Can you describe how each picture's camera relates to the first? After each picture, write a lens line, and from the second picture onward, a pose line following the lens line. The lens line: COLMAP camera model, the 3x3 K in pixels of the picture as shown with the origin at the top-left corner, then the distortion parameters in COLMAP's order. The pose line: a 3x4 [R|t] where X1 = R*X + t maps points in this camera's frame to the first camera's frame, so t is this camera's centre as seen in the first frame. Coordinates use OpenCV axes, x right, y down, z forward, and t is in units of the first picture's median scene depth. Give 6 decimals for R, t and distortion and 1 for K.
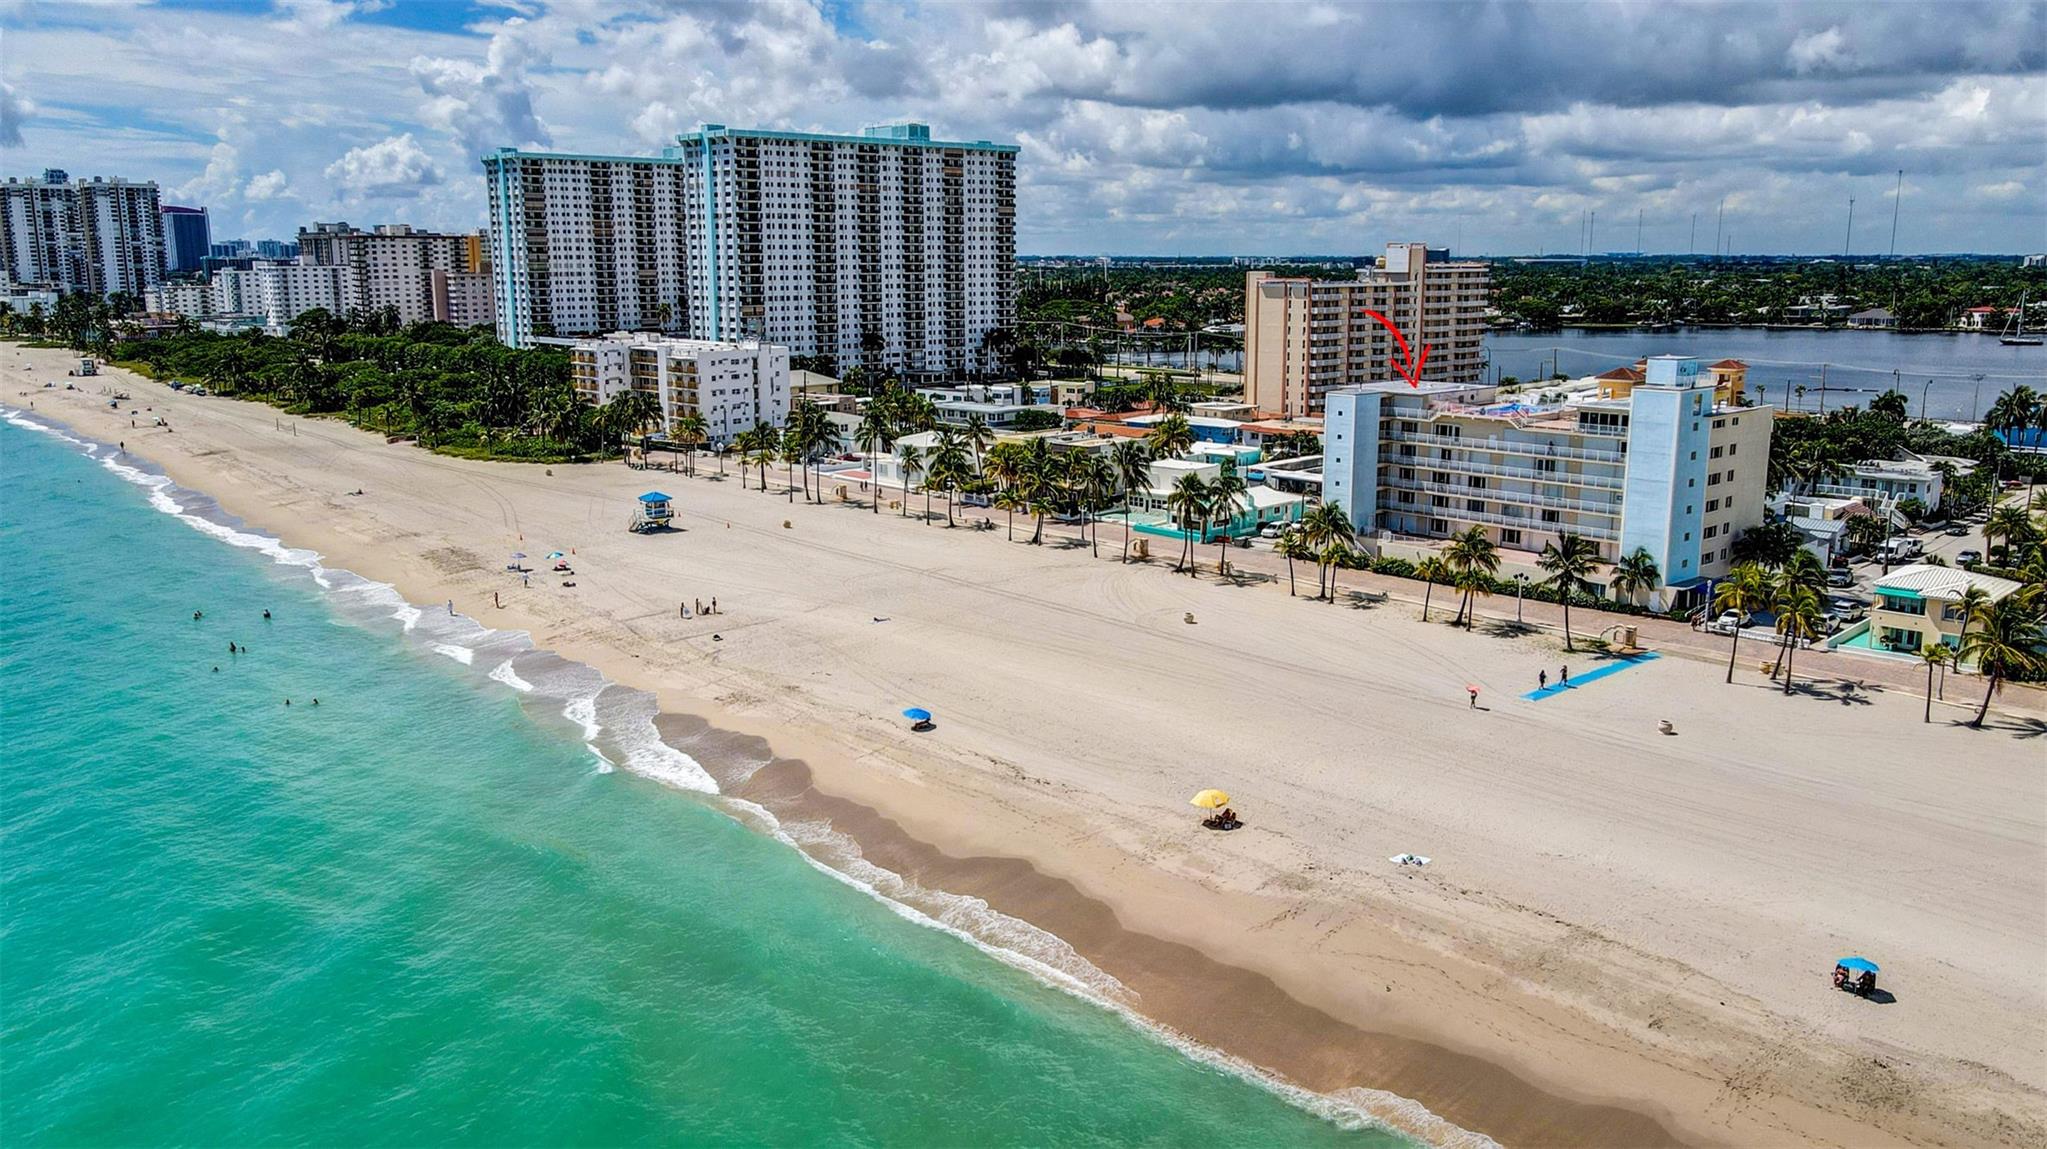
lens RADIAL K [[1539.9, 0, 1019.7], [0, 1539.9, 566.2], [0, 0, 1]] dist [0.015377, 0.007496]
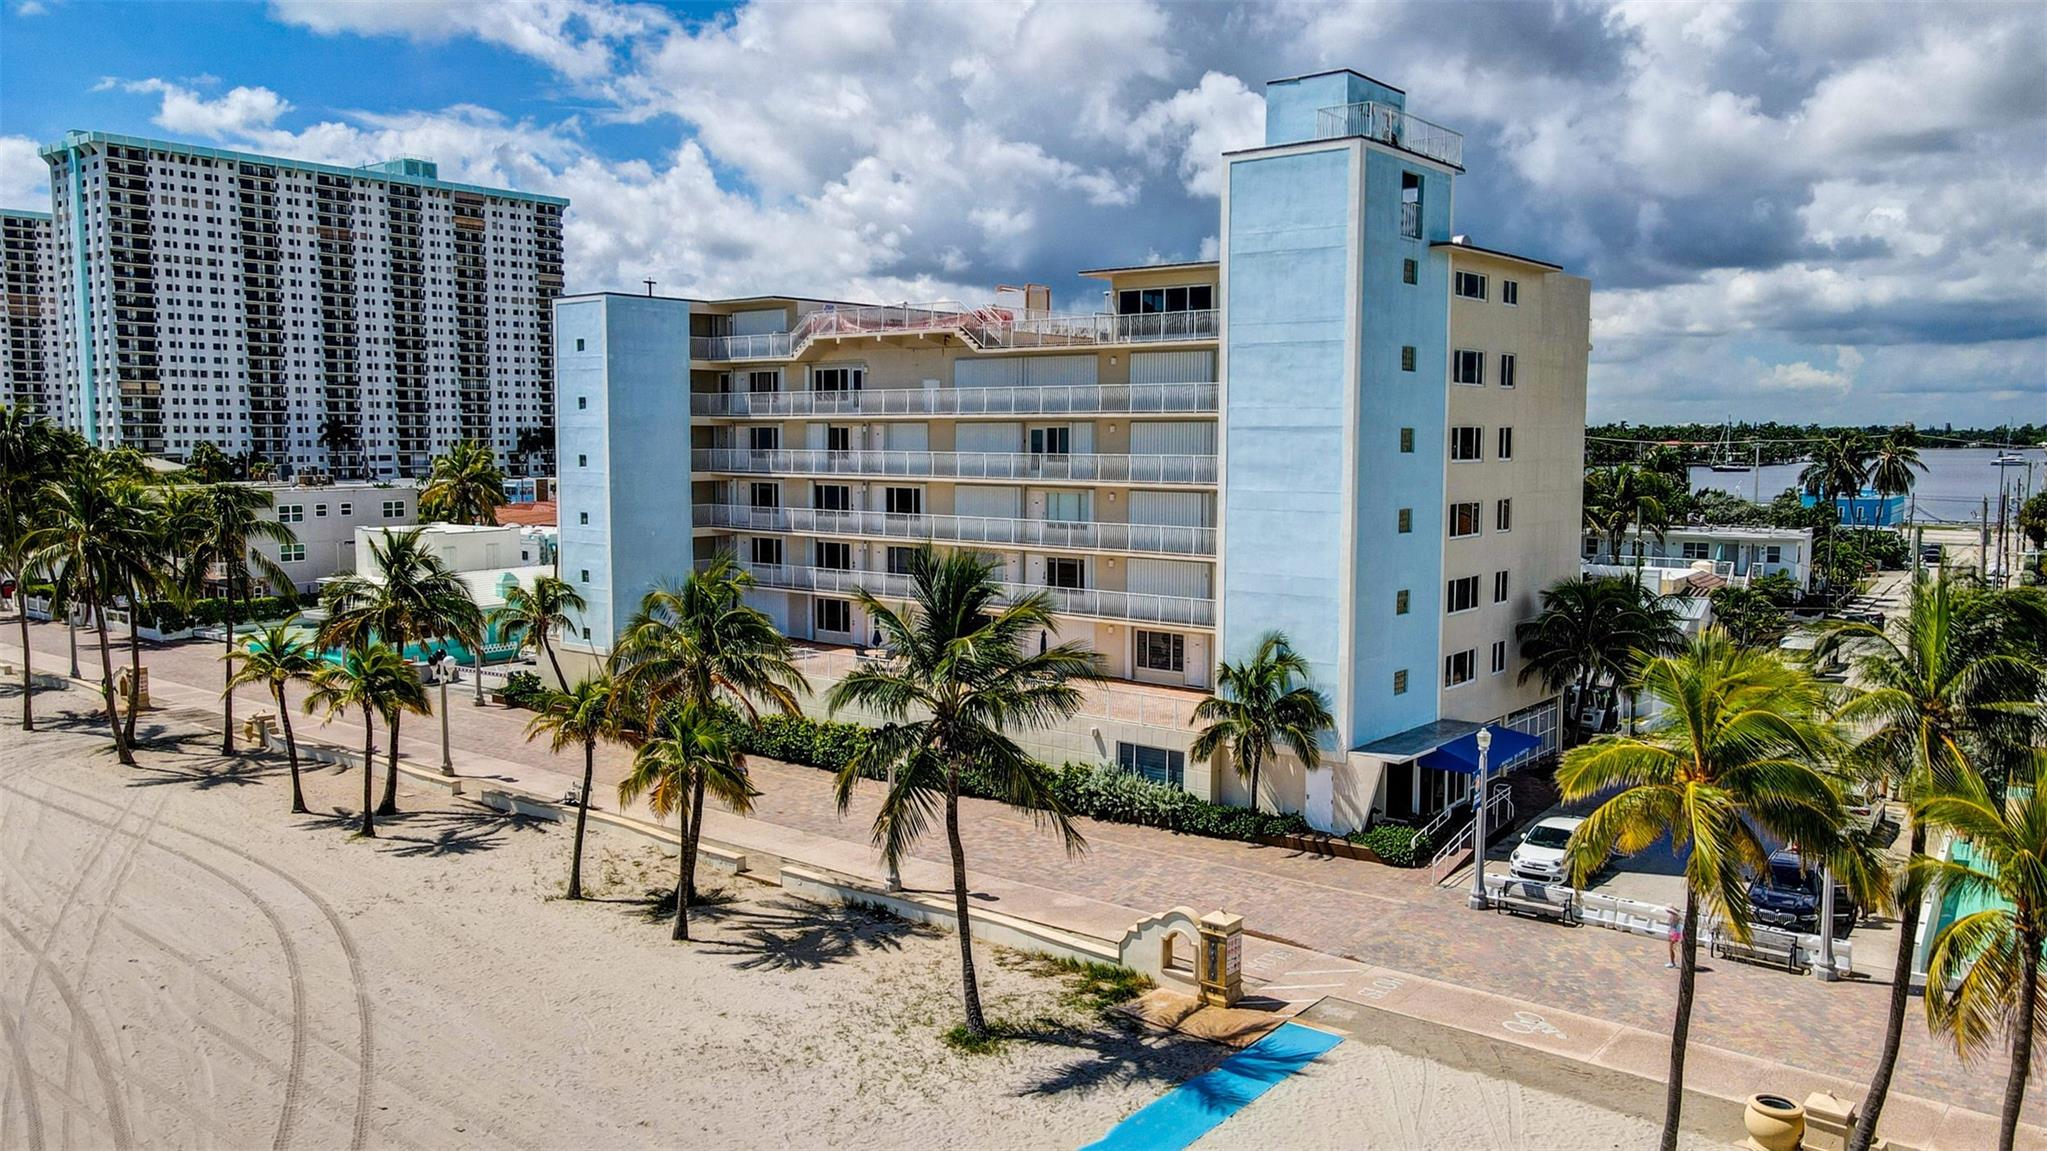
lens RADIAL K [[1499.4, 0, 1023.5], [0, 1499.4, 575.5], [0, 0, 1]] dist [0.007042, 0.004765]
pose [[0.986231, -0.011645, 0.164965, 0.110651], [0.028747, 0.994403, -0.101670, 0.002291], [-0.162858, 0.105013, 0.981045, 0.258303]]
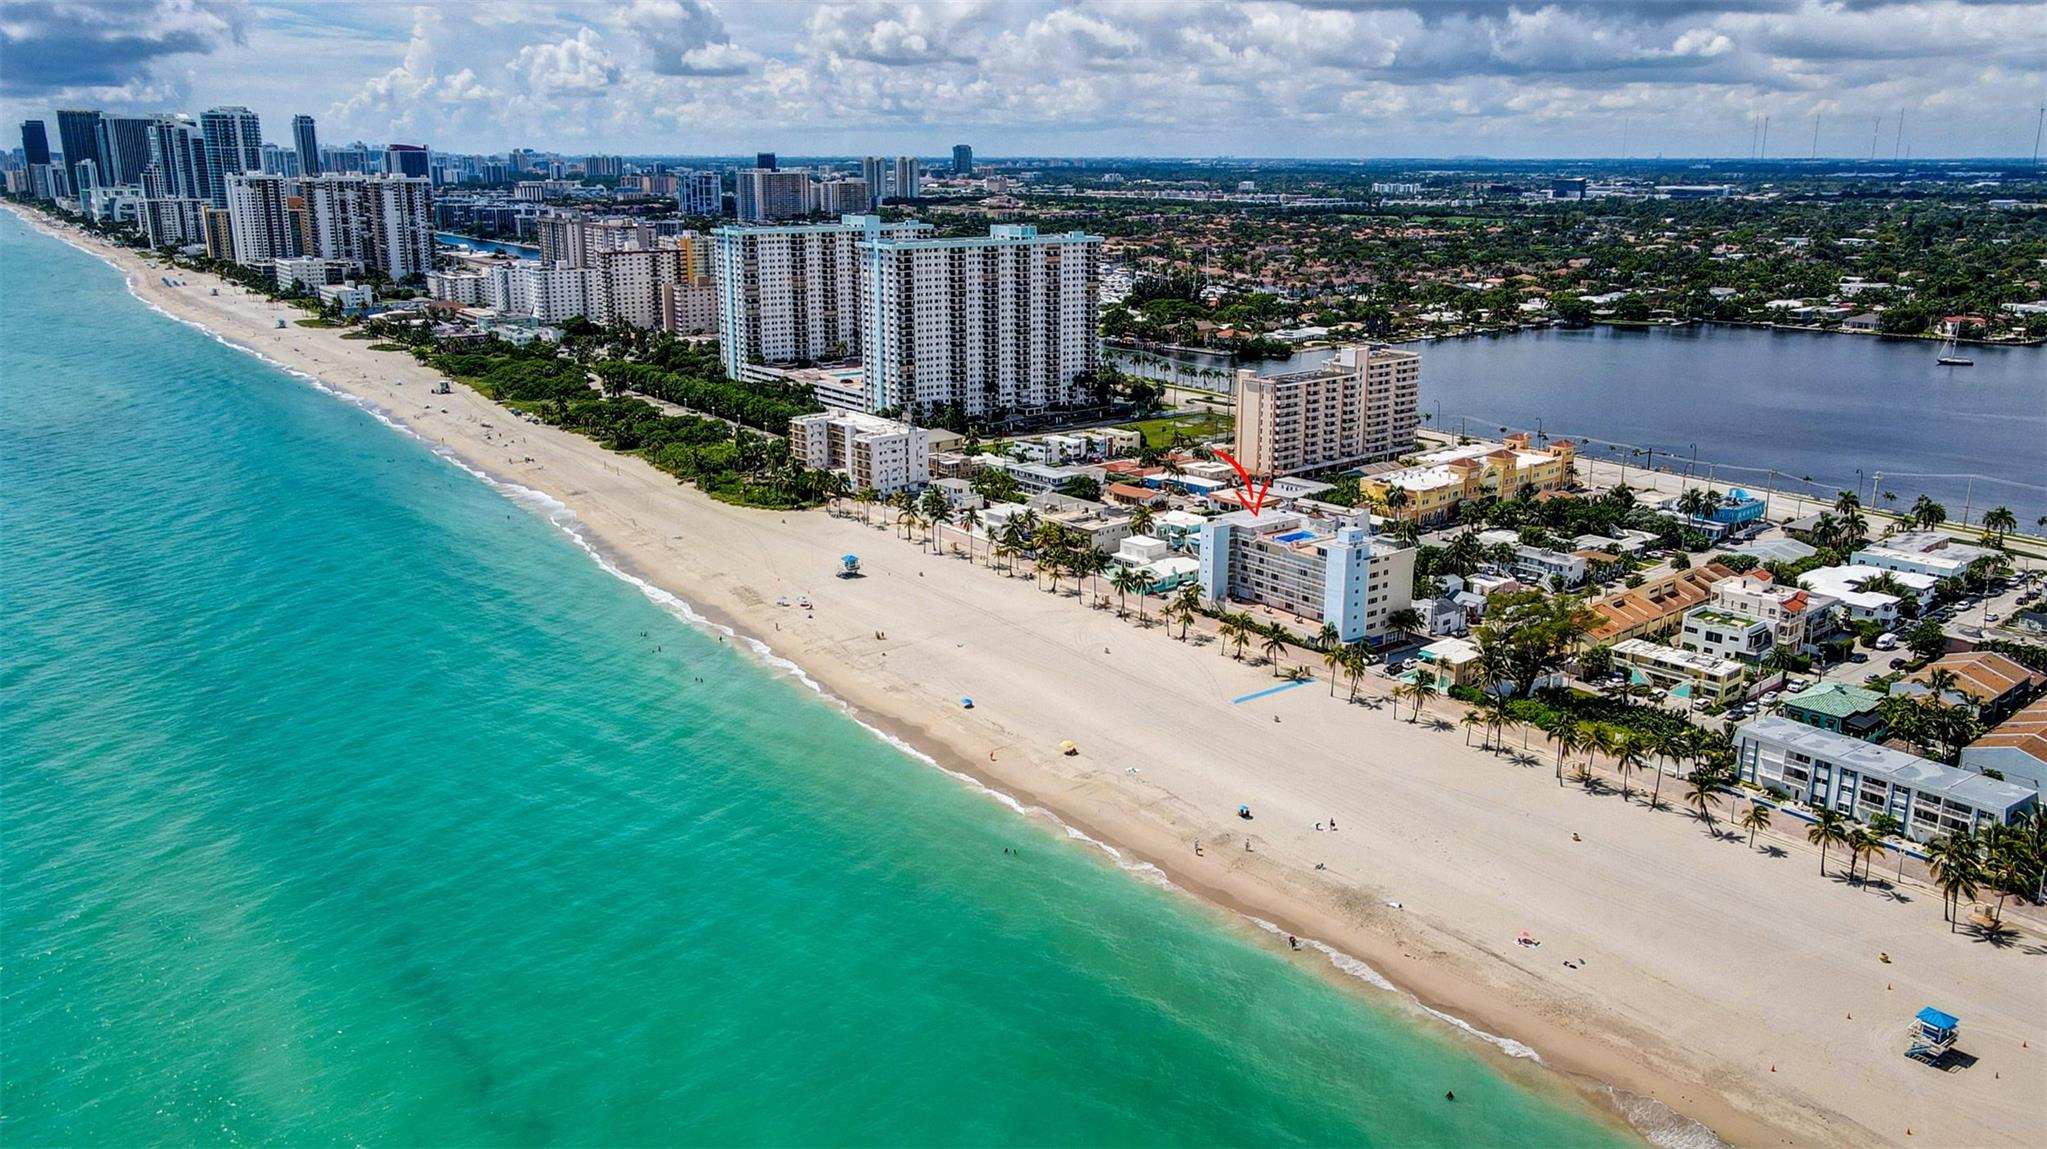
lens RADIAL K [[1499.4, 0, 1023.5], [0, 1499.4, 574.5], [0, 0, 1]] dist [0.007042, 0.004765]
pose [[0.995265, 0.027104, -0.093348, 0.067248], [-0.020373, 0.997173, 0.072319, -0.077983], [0.095044, -0.070074, 0.993004, -0.371780]]
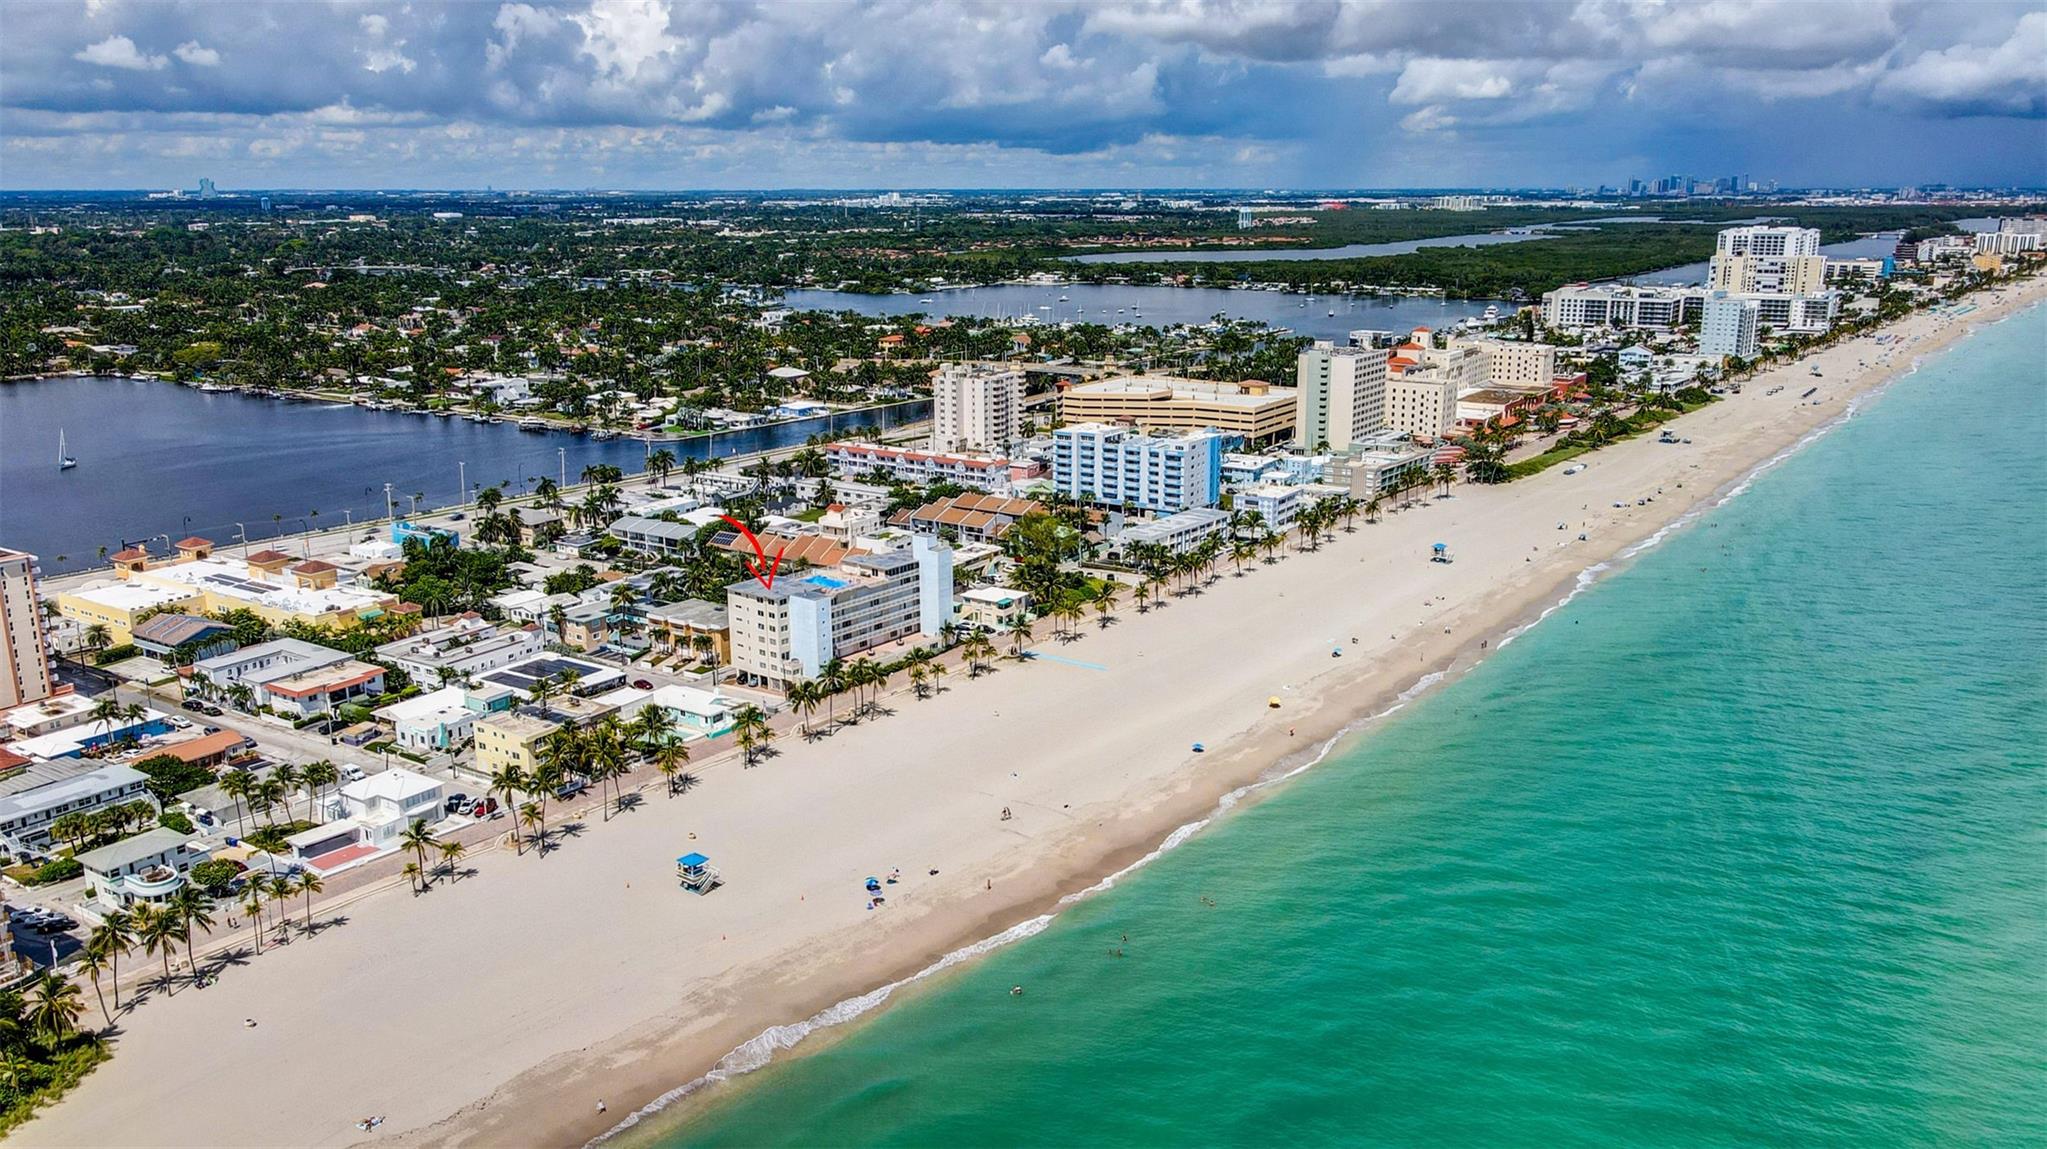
lens RADIAL K [[1499.4, 0, 1023.5], [0, 1499.4, 574.5], [0, 0, 1]] dist [0.007042, 0.004765]
pose [[-0.146916, -0.244004, 0.958581, -0.601801], [0.209767, 0.939369, 0.271263, -0.230908], [-0.966651, 0.240931, -0.086824, 0.392605]]
